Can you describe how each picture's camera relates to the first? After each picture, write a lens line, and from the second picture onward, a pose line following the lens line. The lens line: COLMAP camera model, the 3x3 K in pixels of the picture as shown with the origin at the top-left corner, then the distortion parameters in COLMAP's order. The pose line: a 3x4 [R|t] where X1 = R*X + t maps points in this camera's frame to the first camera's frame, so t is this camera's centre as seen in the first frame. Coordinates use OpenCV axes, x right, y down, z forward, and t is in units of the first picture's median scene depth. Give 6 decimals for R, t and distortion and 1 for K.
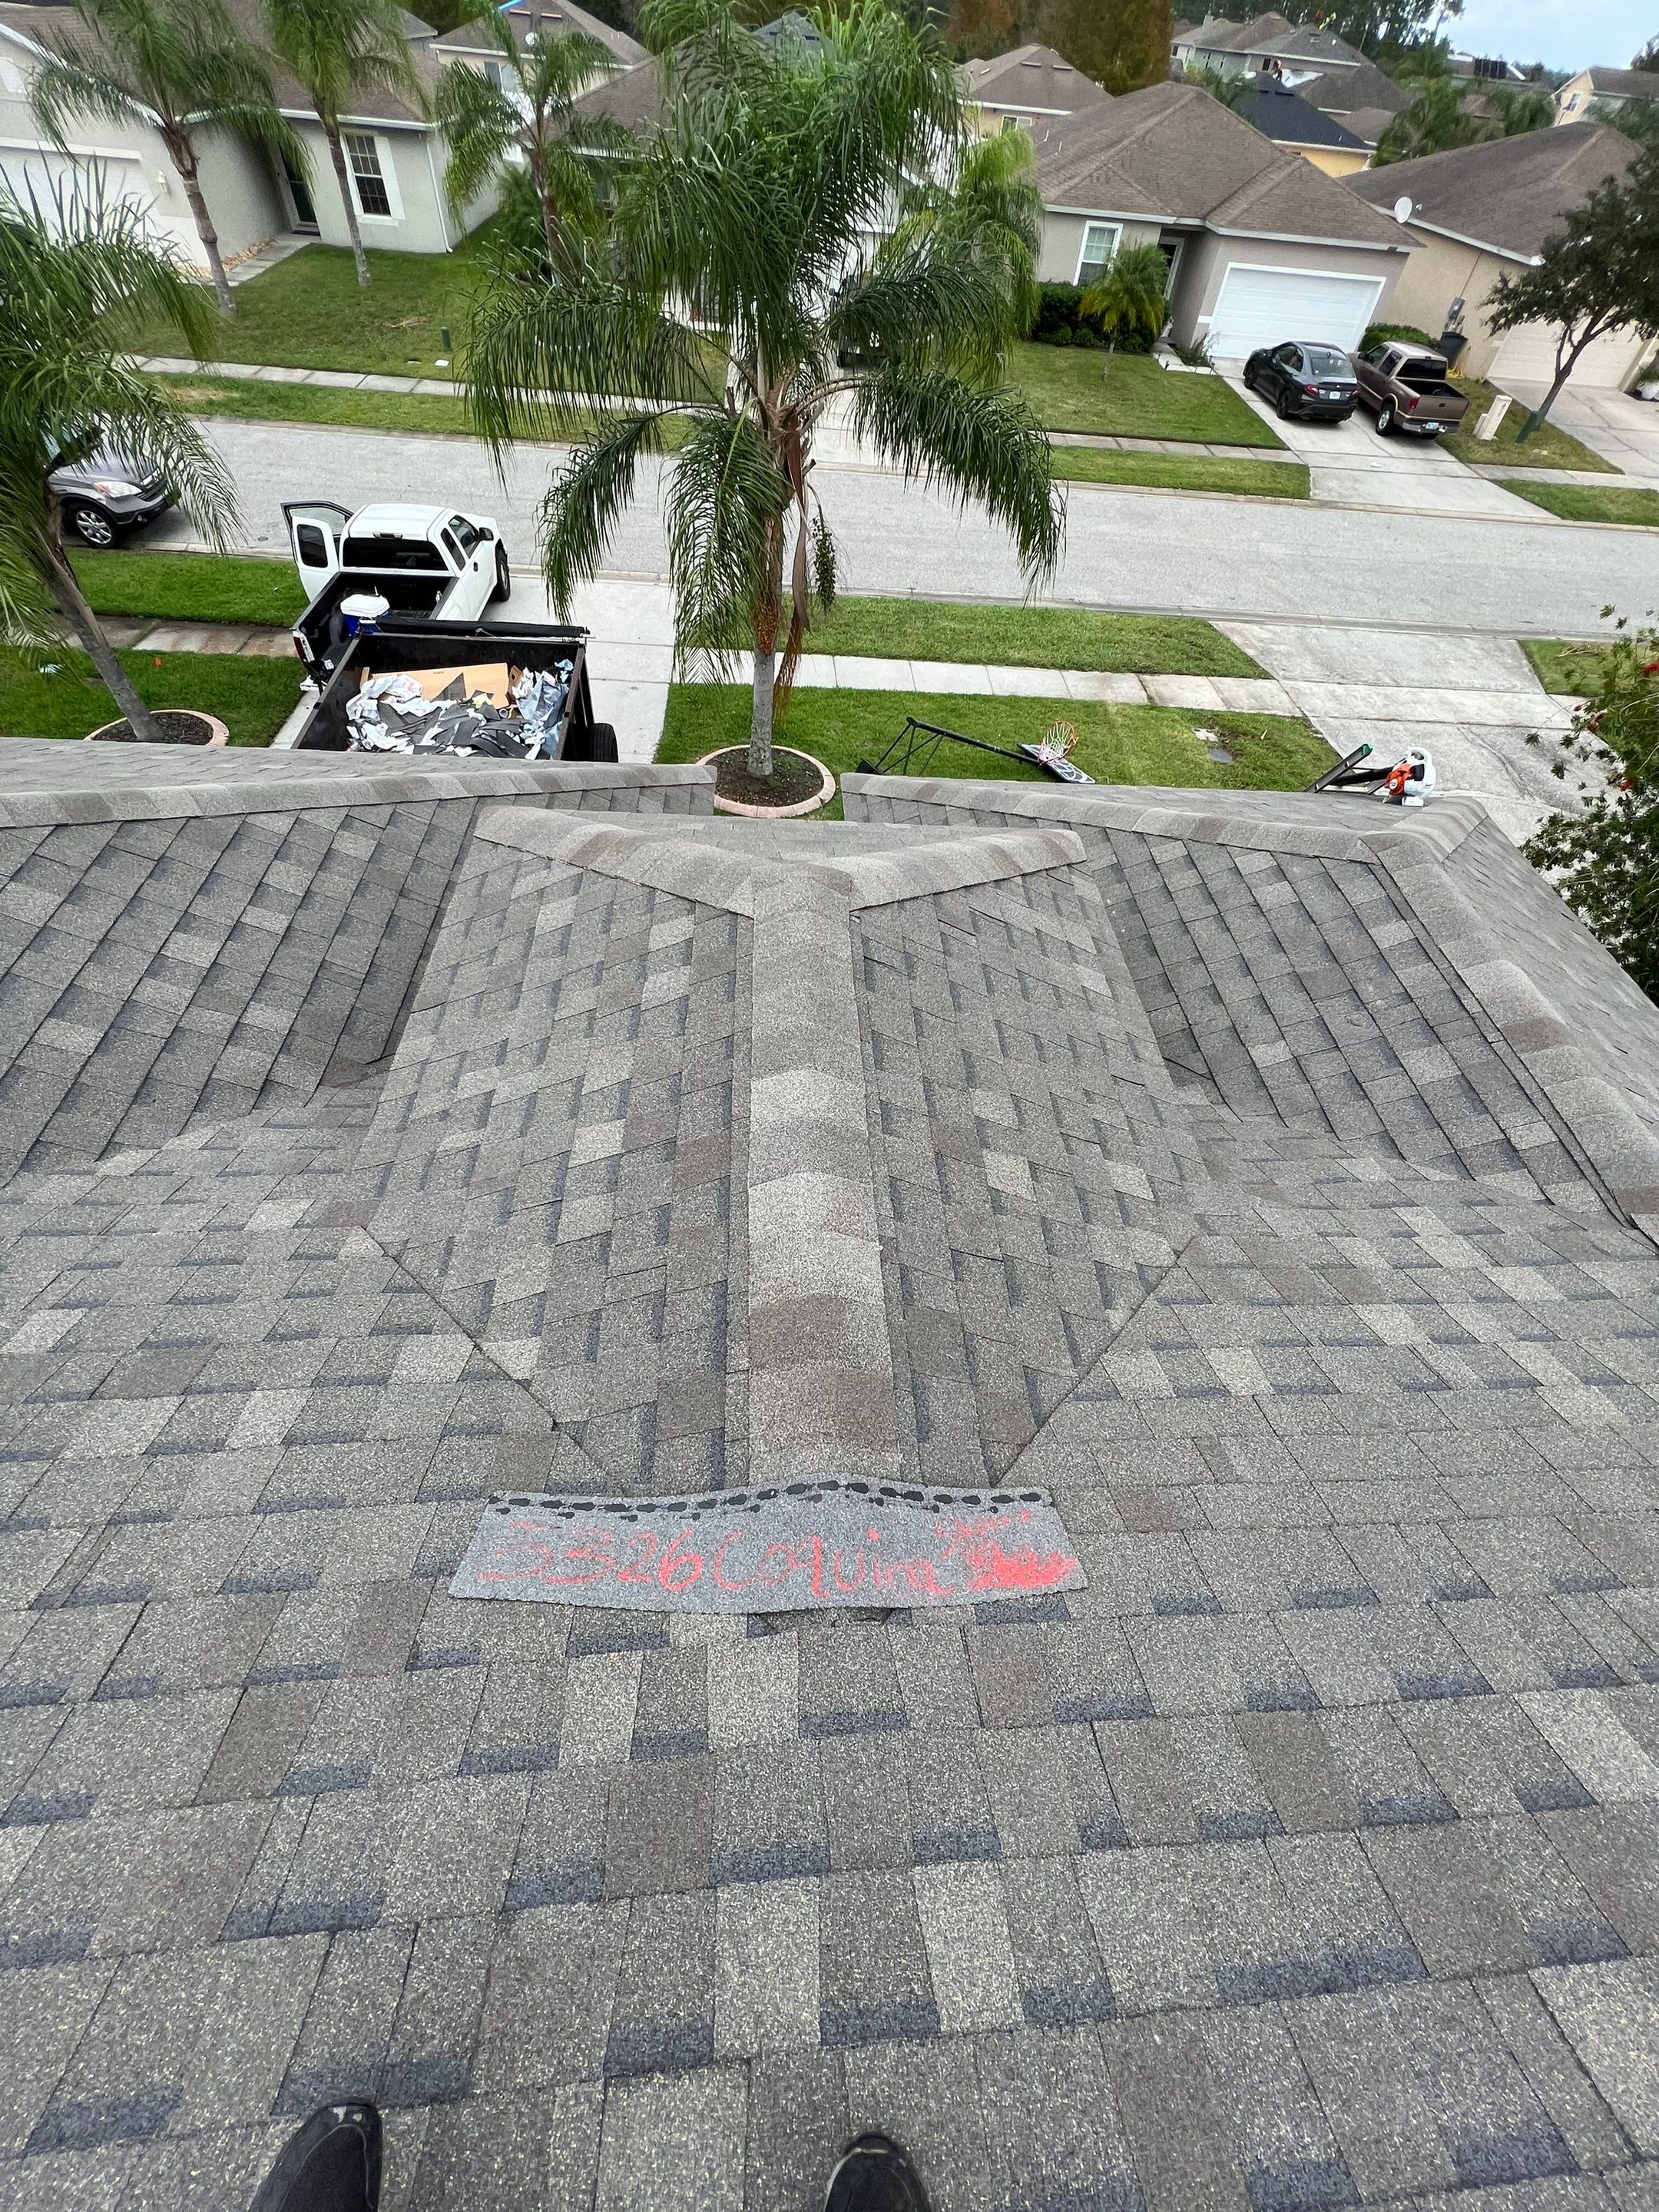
lens RADIAL K [[901.9, 0, 829.5], [0, 901.9, 1106.0], [0, 0, 1]] dist [-0.001399, 0.000567]
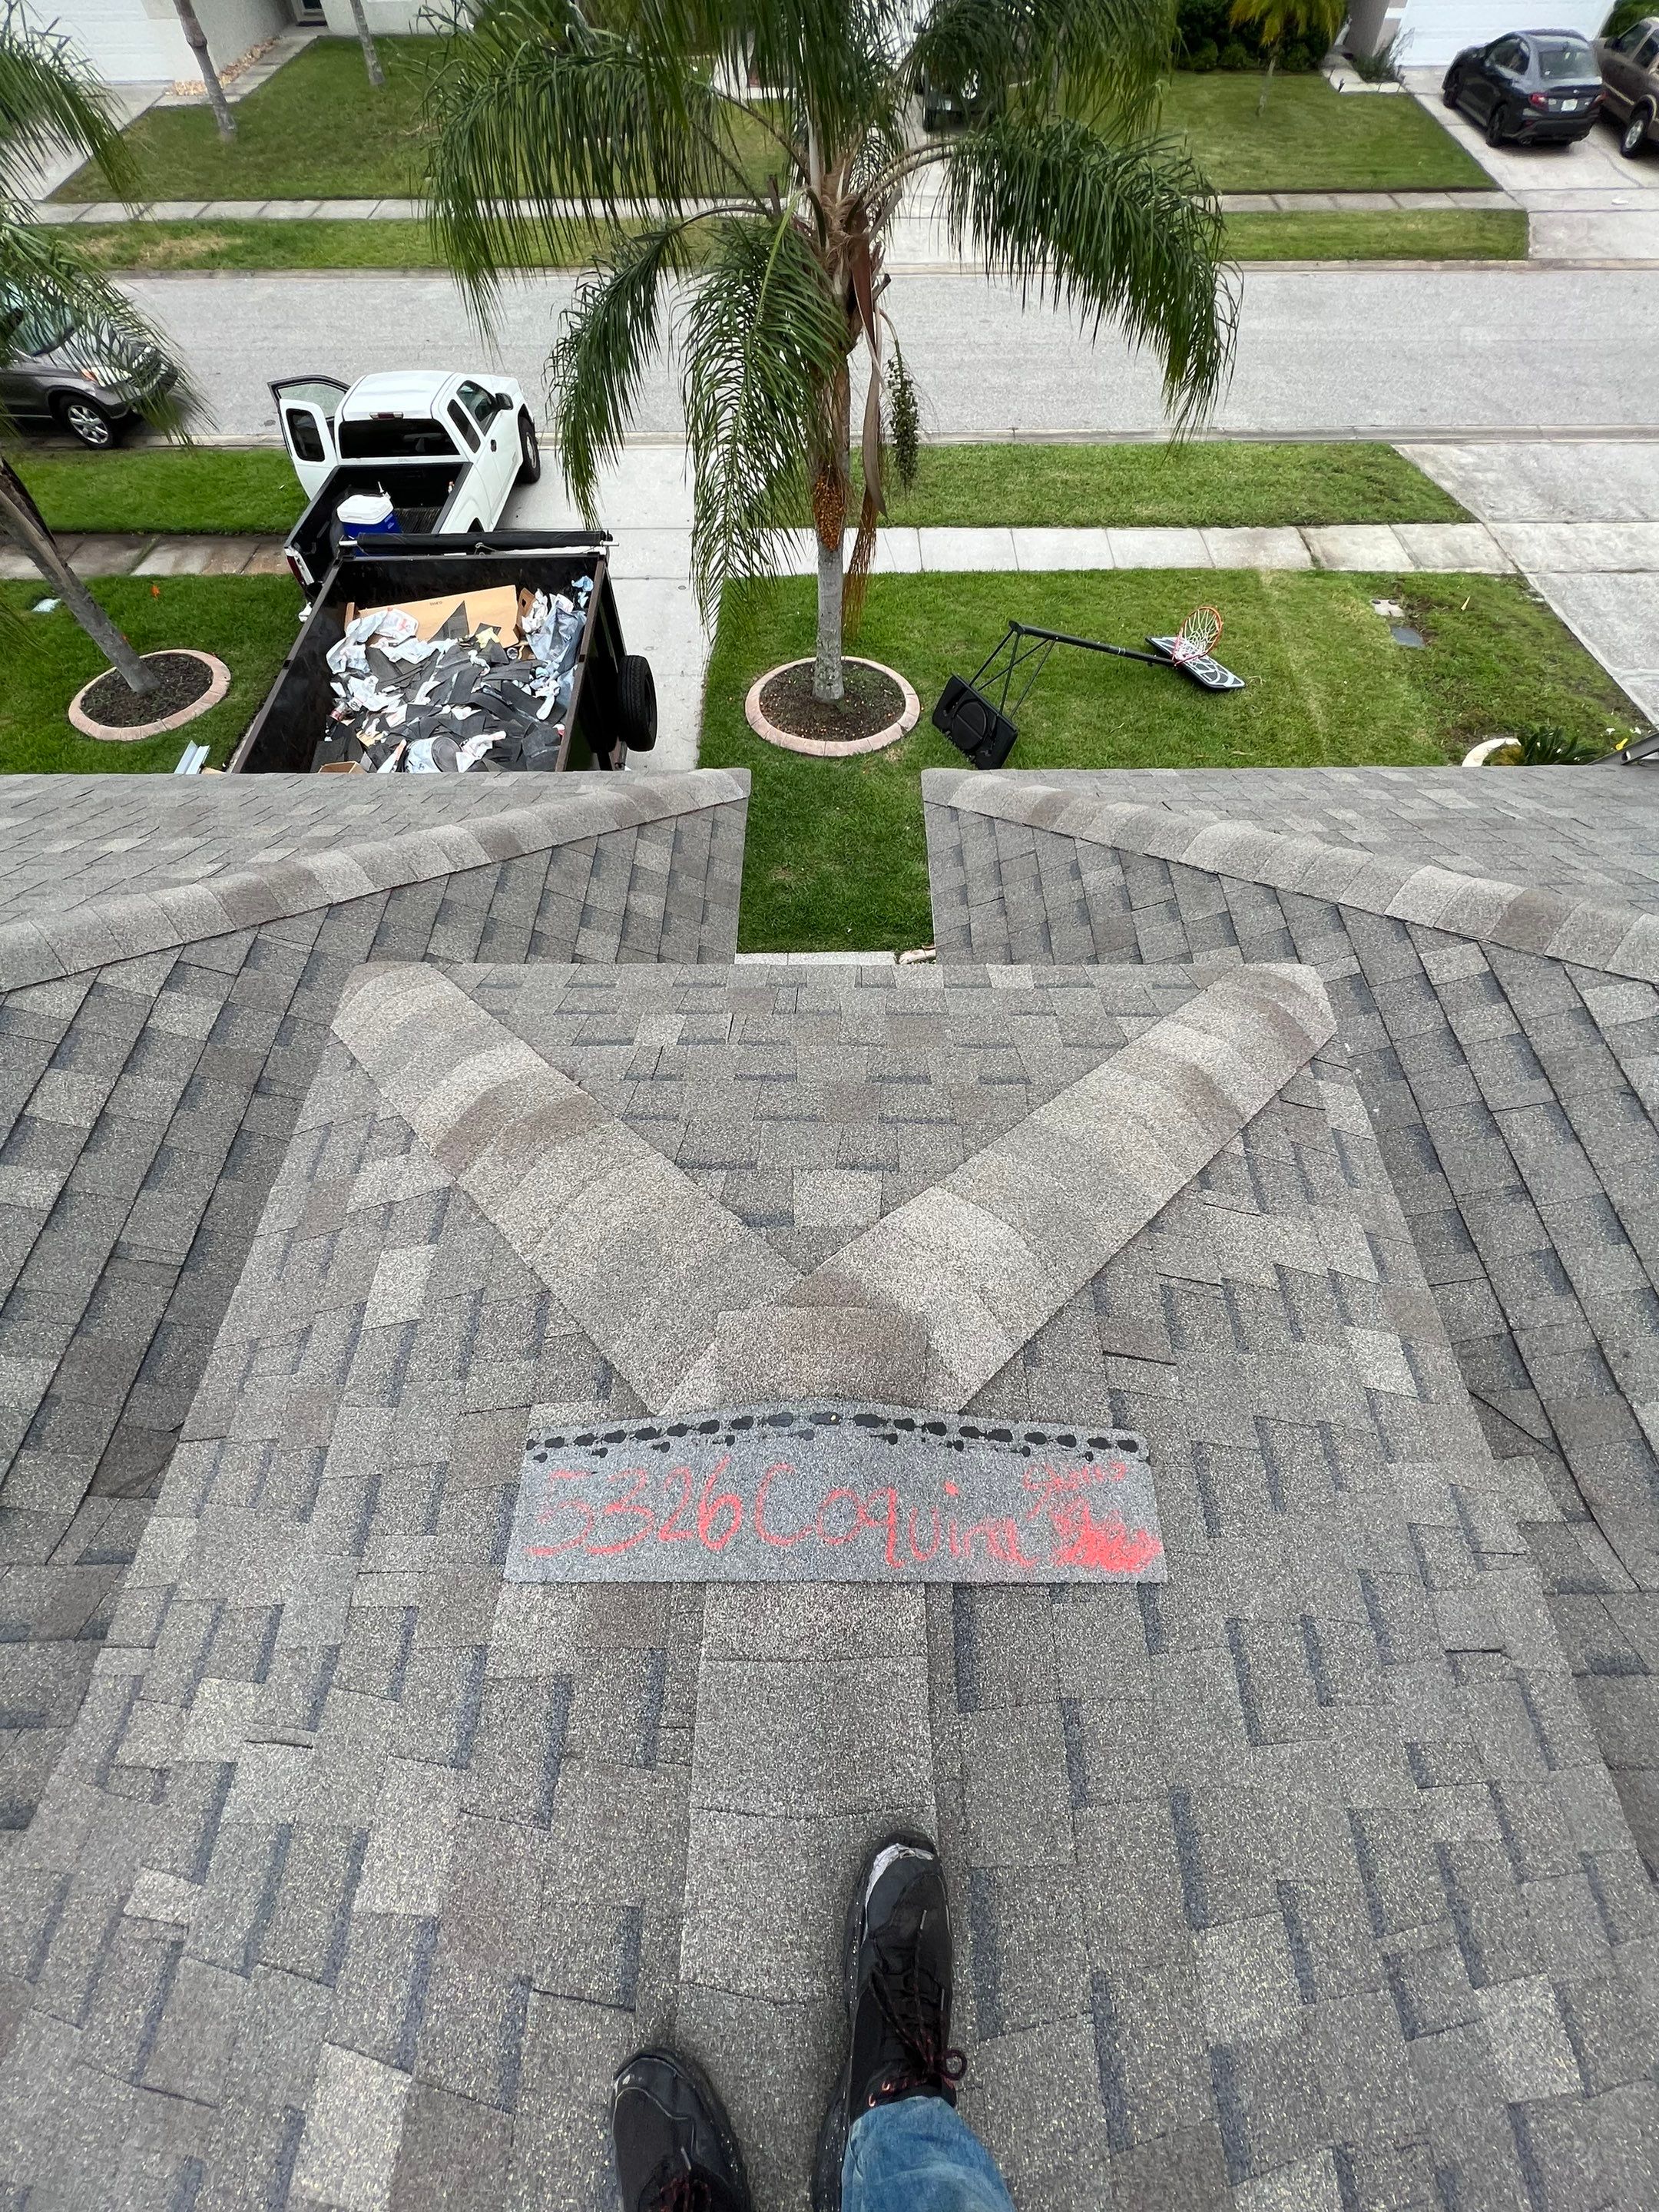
lens RADIAL K [[890.4, 0, 829.5], [0, 890.4, 1106.0], [0, 0, 1]] dist [0.000137, -0.000437]
pose [[0.995153, -0.000504, -0.098334, 0.004138], [0.014211, 0.990226, 0.138744, -0.095365], [0.097303, -0.139469, 0.985434, 0.119861]]
